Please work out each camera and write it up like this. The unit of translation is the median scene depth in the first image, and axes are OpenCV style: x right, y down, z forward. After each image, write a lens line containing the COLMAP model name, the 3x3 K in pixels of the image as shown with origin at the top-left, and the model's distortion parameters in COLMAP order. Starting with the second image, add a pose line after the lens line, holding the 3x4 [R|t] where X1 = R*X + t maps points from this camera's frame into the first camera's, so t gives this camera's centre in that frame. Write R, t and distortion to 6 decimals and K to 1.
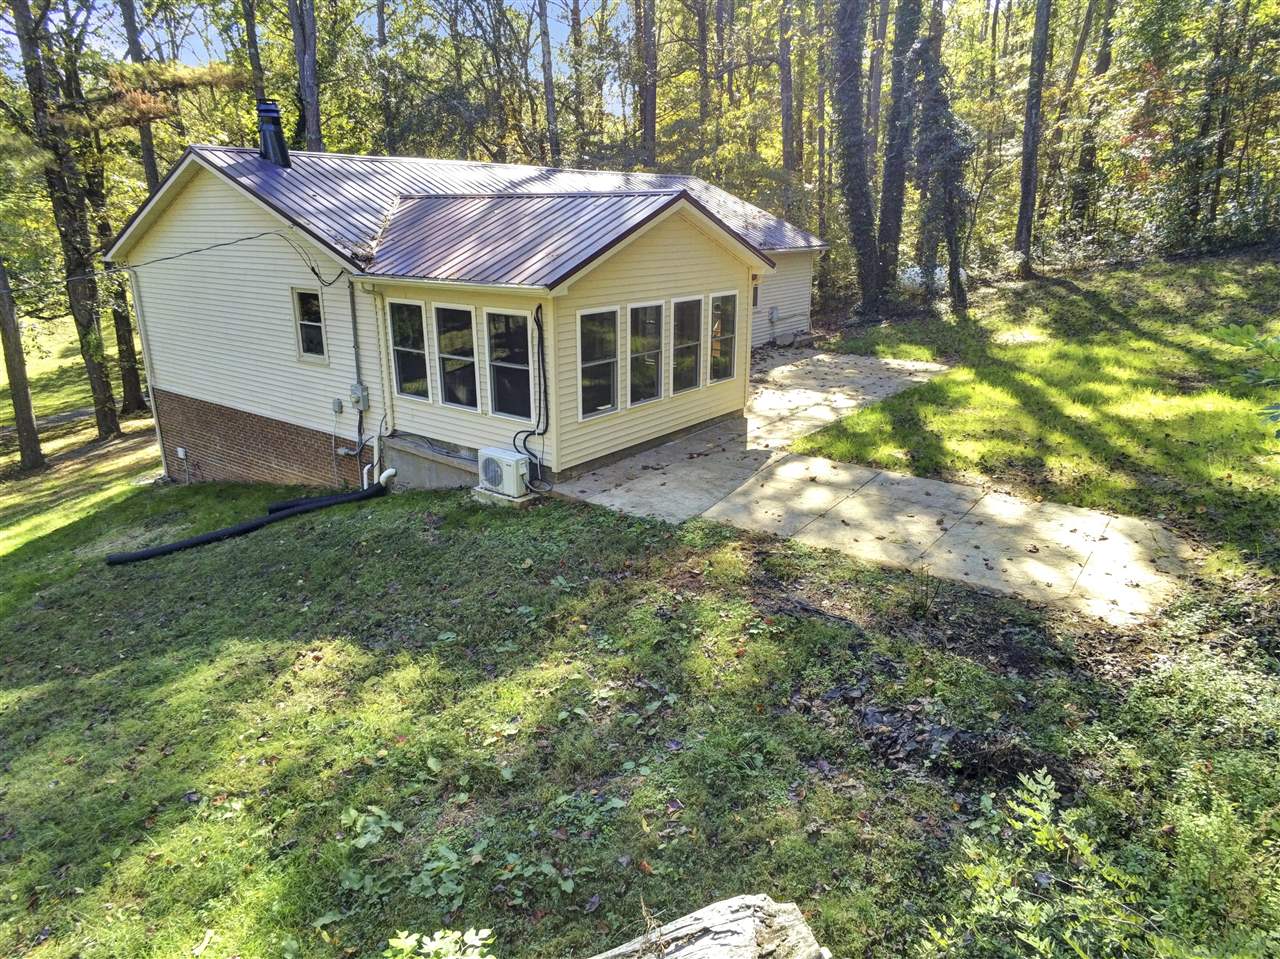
lens RADIAL K [[830.3, 0, 640.0], [0, 830.3, 479.5], [0, 0, 1]] dist [-0.005980, 0.006977]
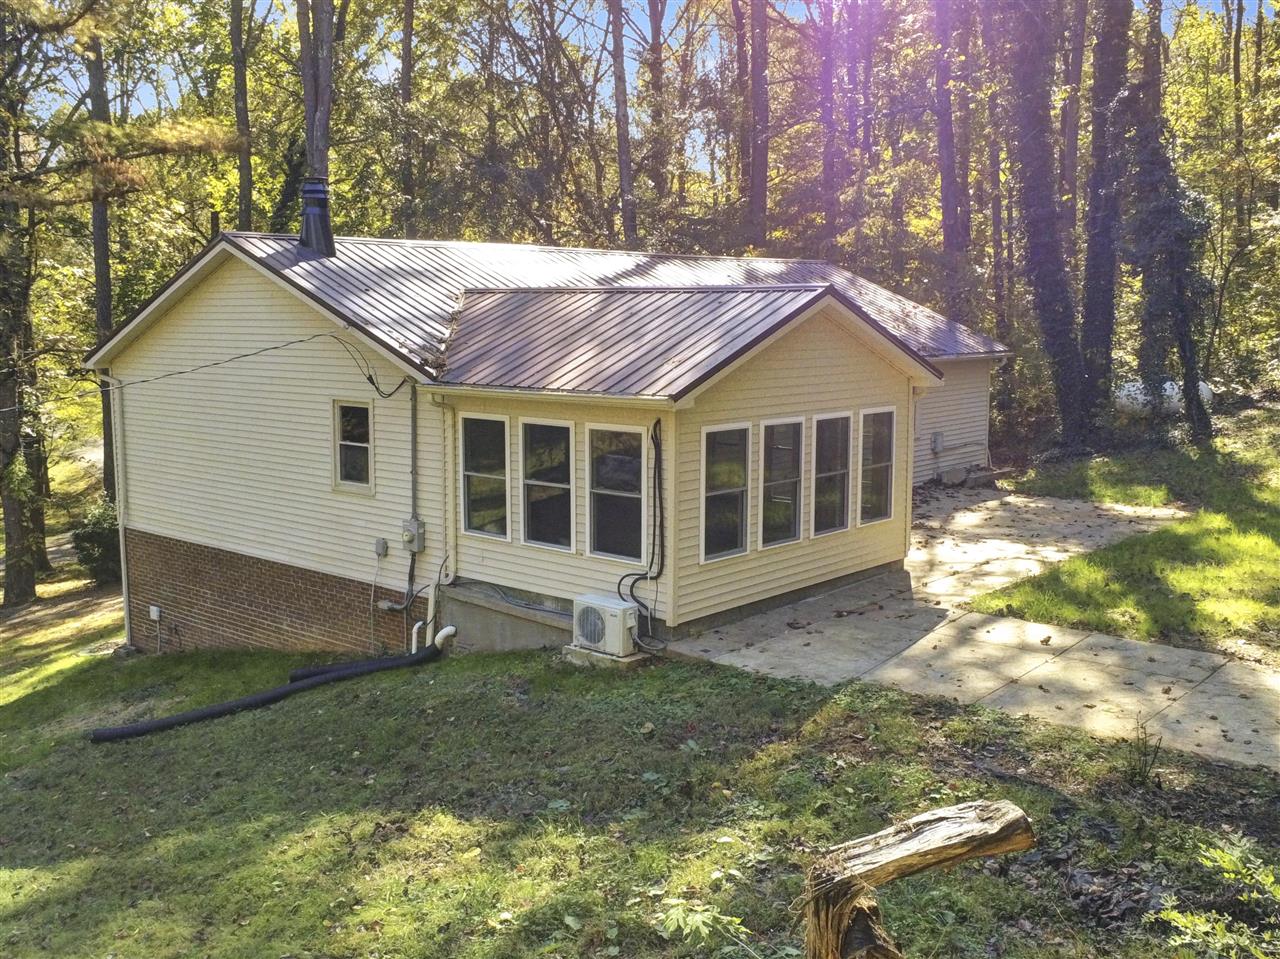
lens RADIAL K [[1272.3, 0, 640.0], [0, 1272.3, 479.5], [0, 0, 1]] dist [-0.002416, 0.003714]
pose [[0.997749, 0.008766, -0.066483, -0.046231], [-0.020178, 0.984717, -0.172991, 0.057448], [0.063951, 0.173943, 0.982677, -0.199175]]
